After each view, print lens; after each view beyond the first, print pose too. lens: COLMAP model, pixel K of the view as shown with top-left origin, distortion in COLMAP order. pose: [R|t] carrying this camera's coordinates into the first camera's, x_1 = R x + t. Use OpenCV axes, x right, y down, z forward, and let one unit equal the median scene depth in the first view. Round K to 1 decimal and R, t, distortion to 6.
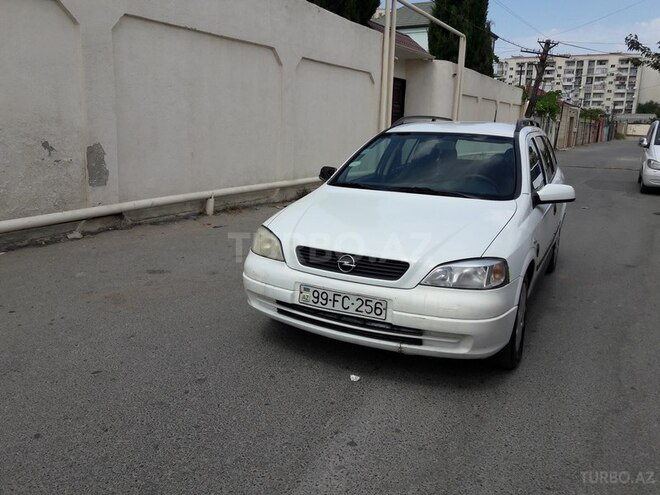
lens RADIAL K [[550.9, 0, 330.0], [0, 550.9, 247.5], [0, 0, 1]] dist [0.060706, -0.082892]
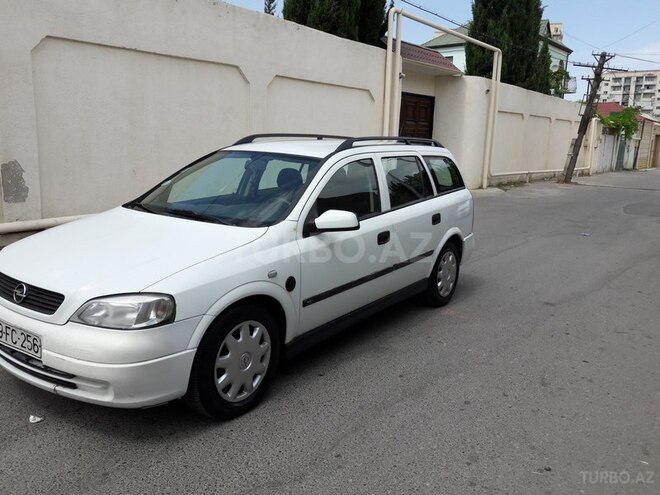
lens RADIAL K [[550.9, 0, 330.0], [0, 550.9, 247.5], [0, 0, 1]] dist [0.060706, -0.082892]
pose [[0.987615, 0.029049, -0.154183, 0.311223], [-0.033954, 0.998994, -0.029279, -0.016928], [0.153177, 0.034151, 0.987608, 0.077424]]
